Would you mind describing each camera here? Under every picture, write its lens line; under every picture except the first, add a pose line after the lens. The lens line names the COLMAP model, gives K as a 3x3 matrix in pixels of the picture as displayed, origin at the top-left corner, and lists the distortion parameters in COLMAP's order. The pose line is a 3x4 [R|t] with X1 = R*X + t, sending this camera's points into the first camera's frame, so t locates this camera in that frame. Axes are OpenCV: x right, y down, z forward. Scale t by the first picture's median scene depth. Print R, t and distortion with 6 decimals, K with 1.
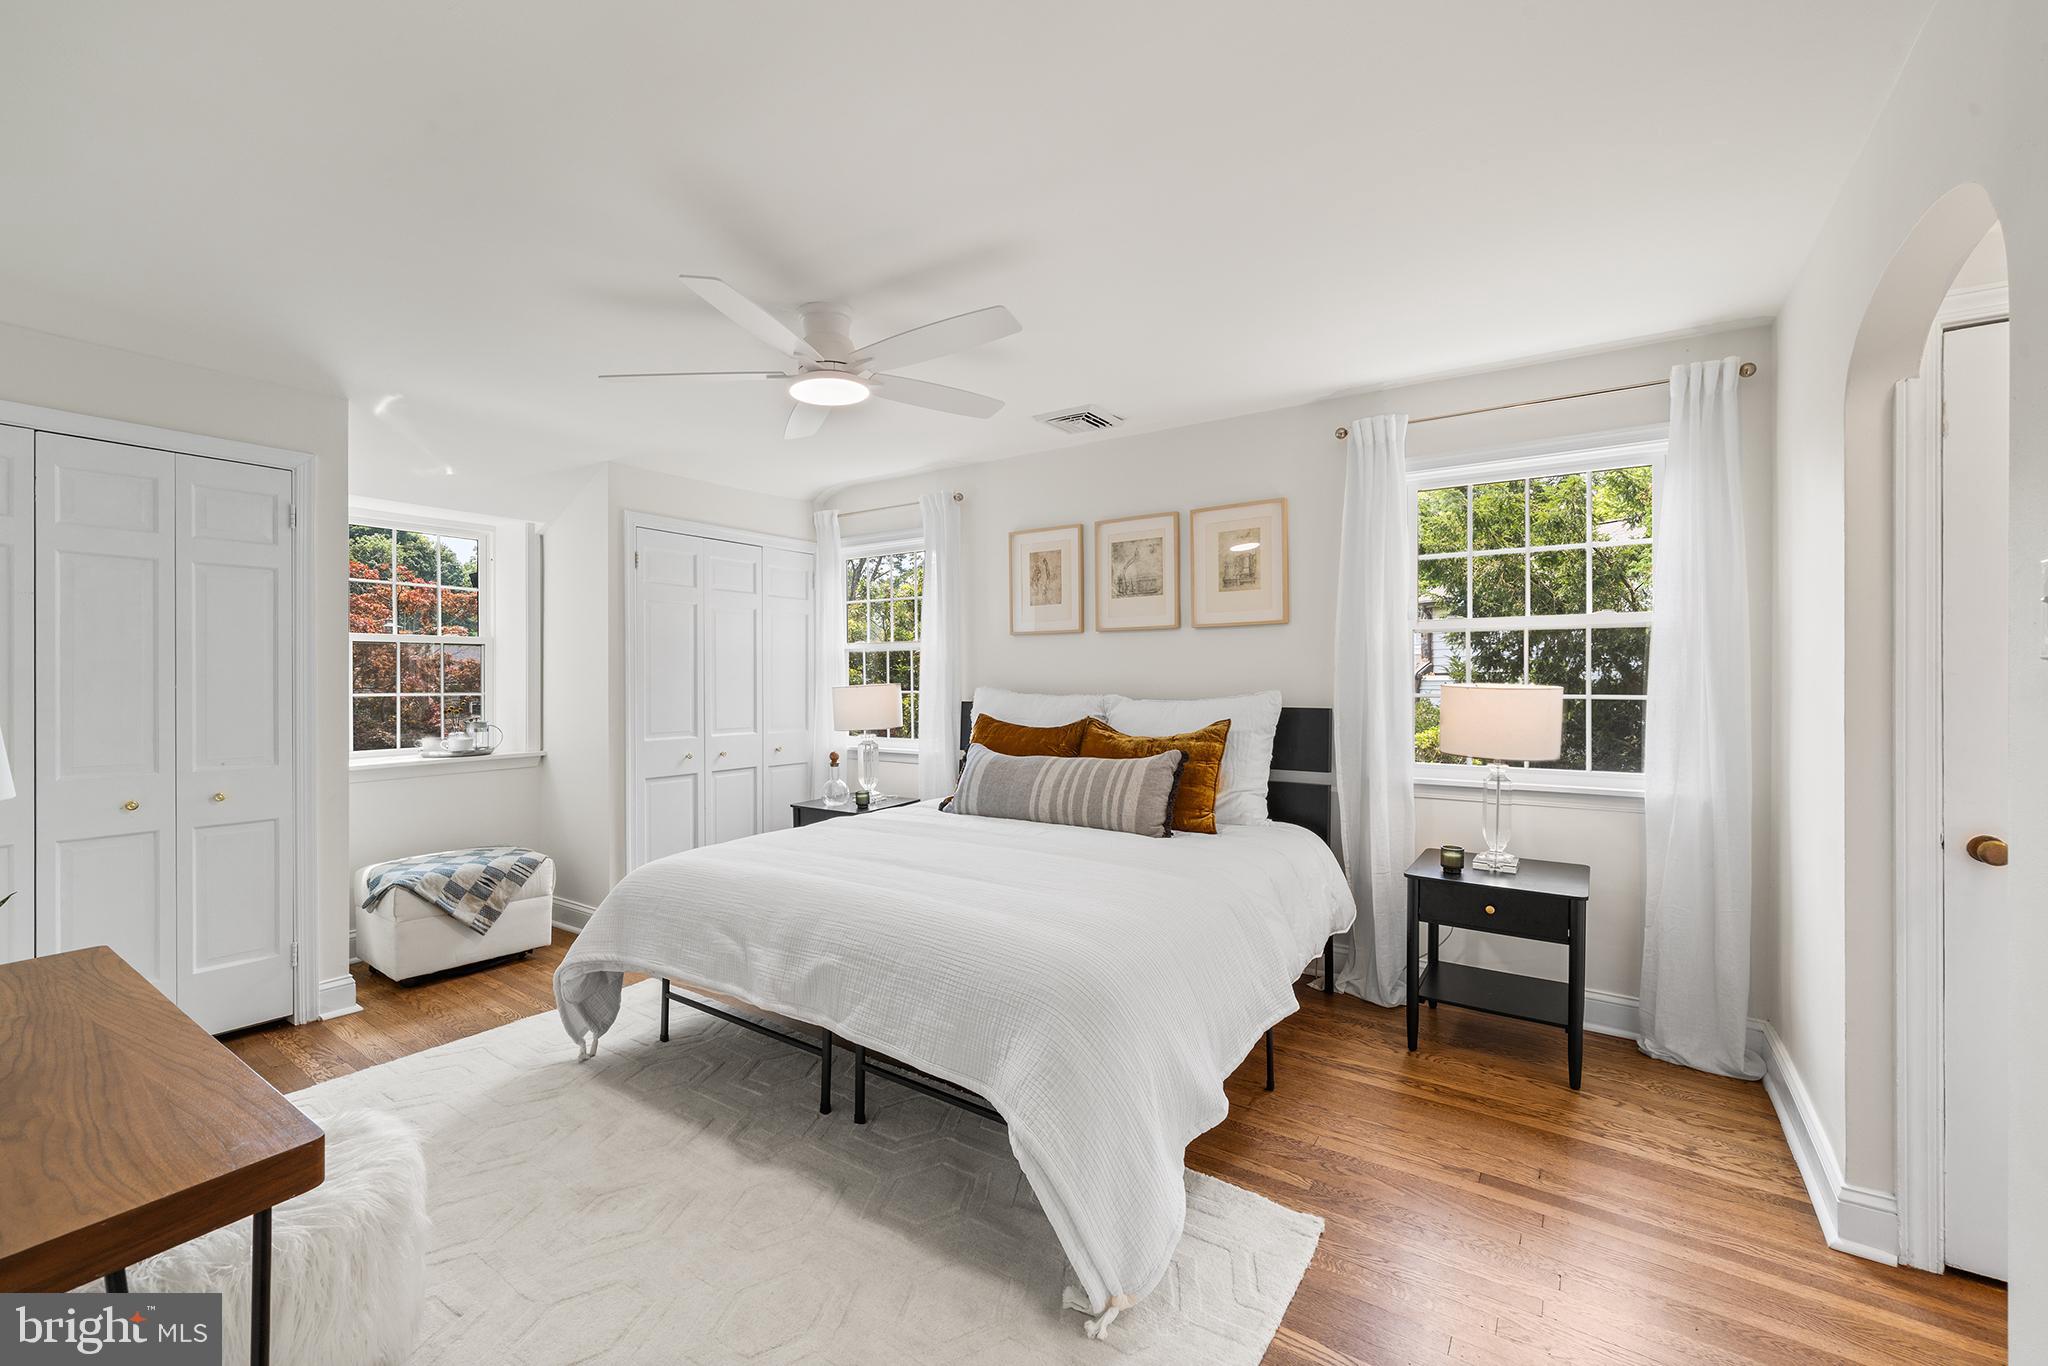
lens RADIAL K [[838.9, 0, 1024.0], [0, 838.9, 683.0], [0, 0, 1]] dist [0.000586, 0.000057]
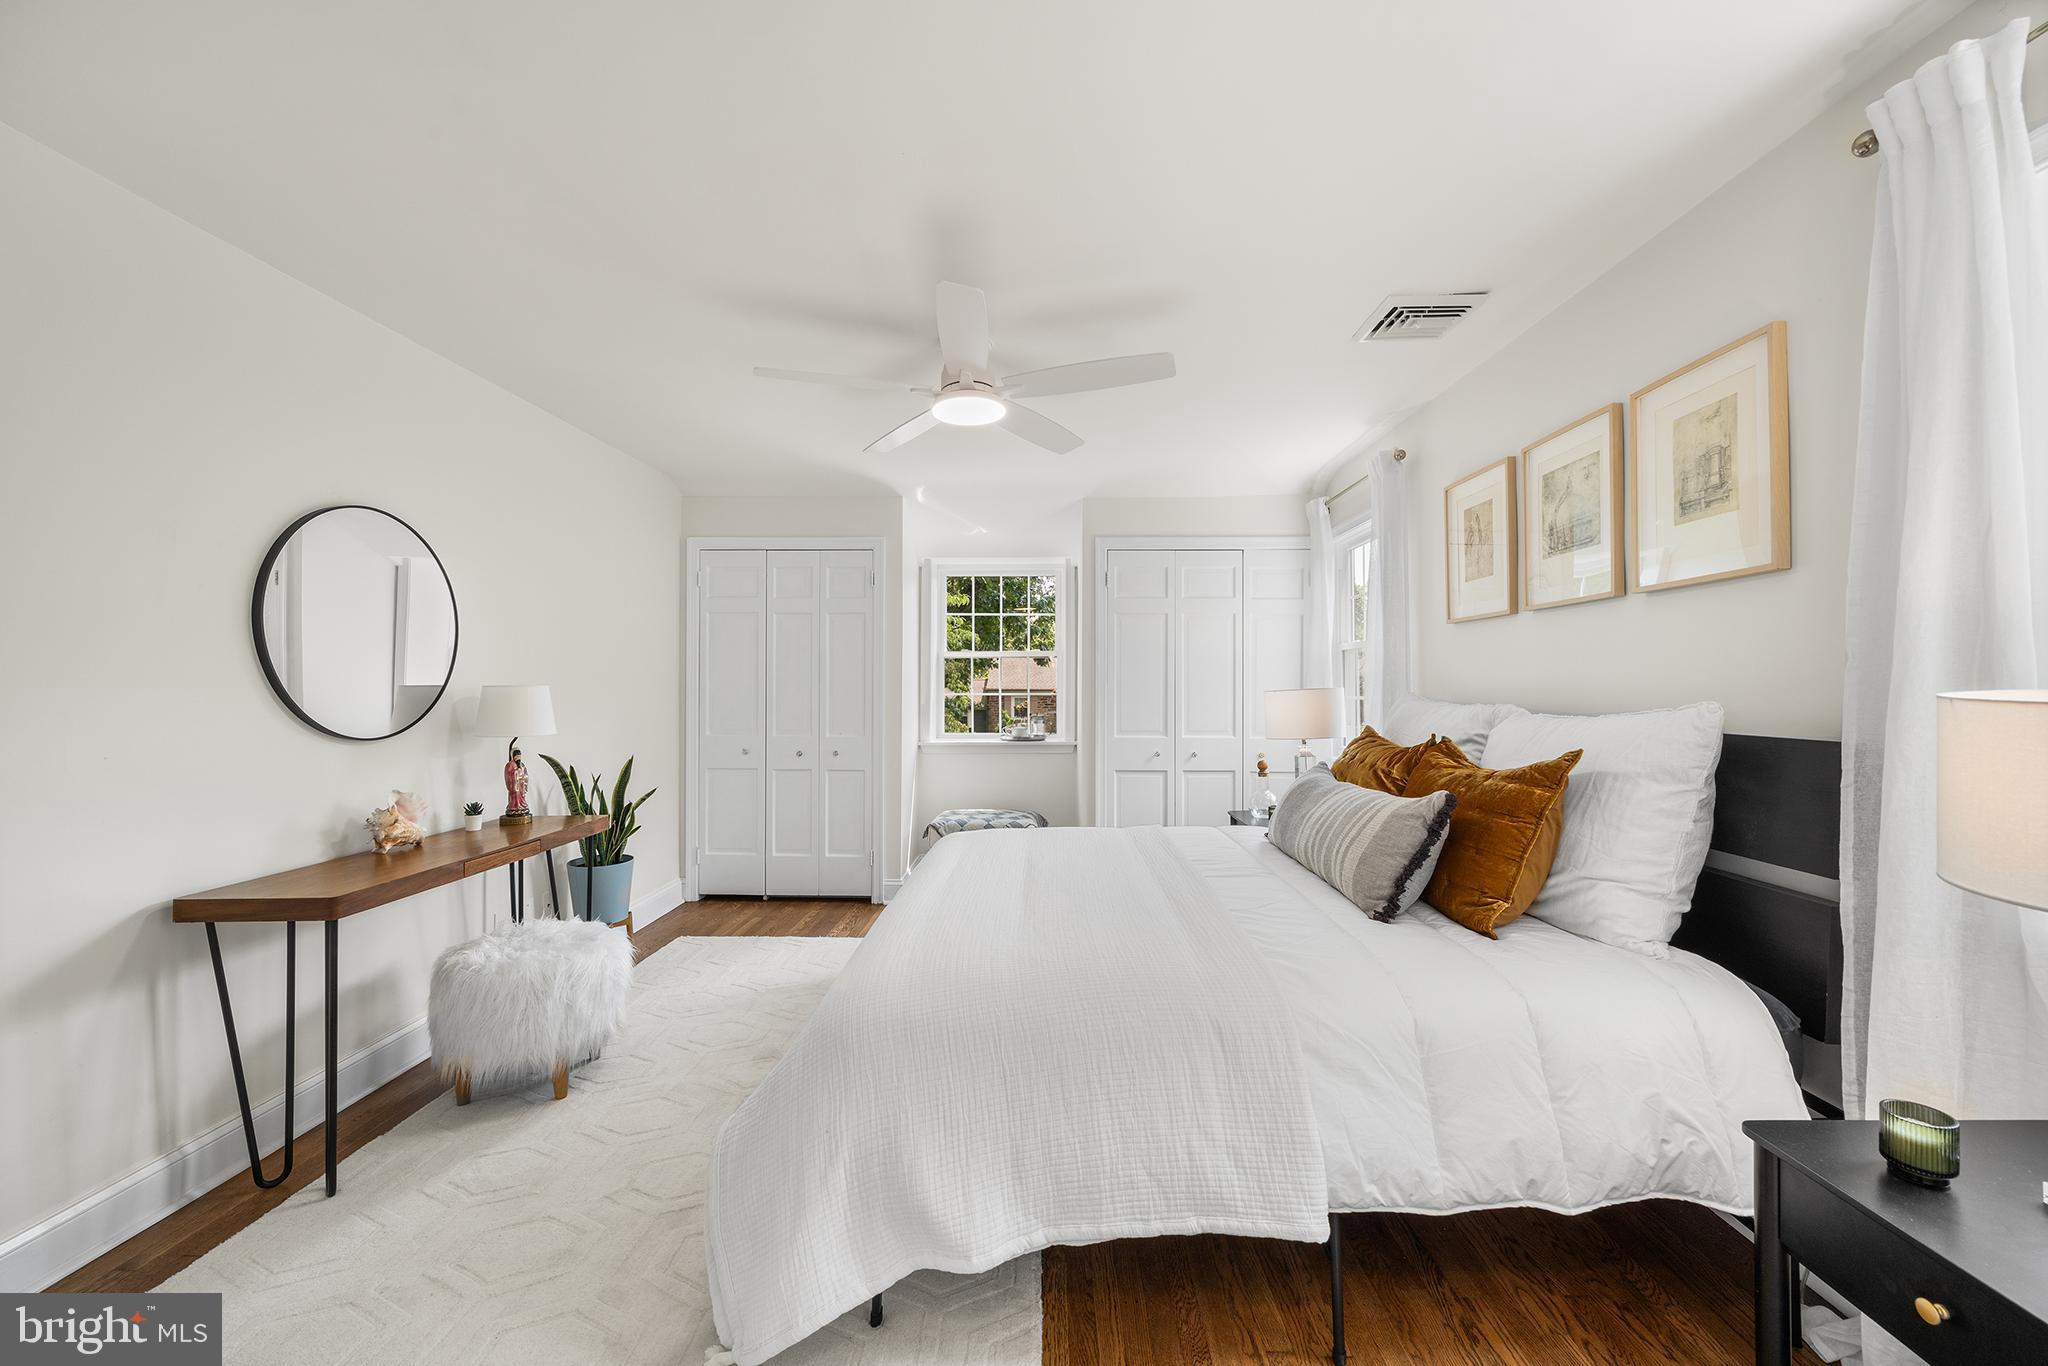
lens RADIAL K [[807.3, 0, 1024.0], [0, 807.3, 683.0], [0, 0, 1]] dist [-0.001542, -0.000055]
pose [[0.543485, -0.001188, -0.839418, 0.453609], [-0.006604, 0.999962, -0.005691, 0.002911], [0.839393, 0.008636, 0.543456, 0.343562]]
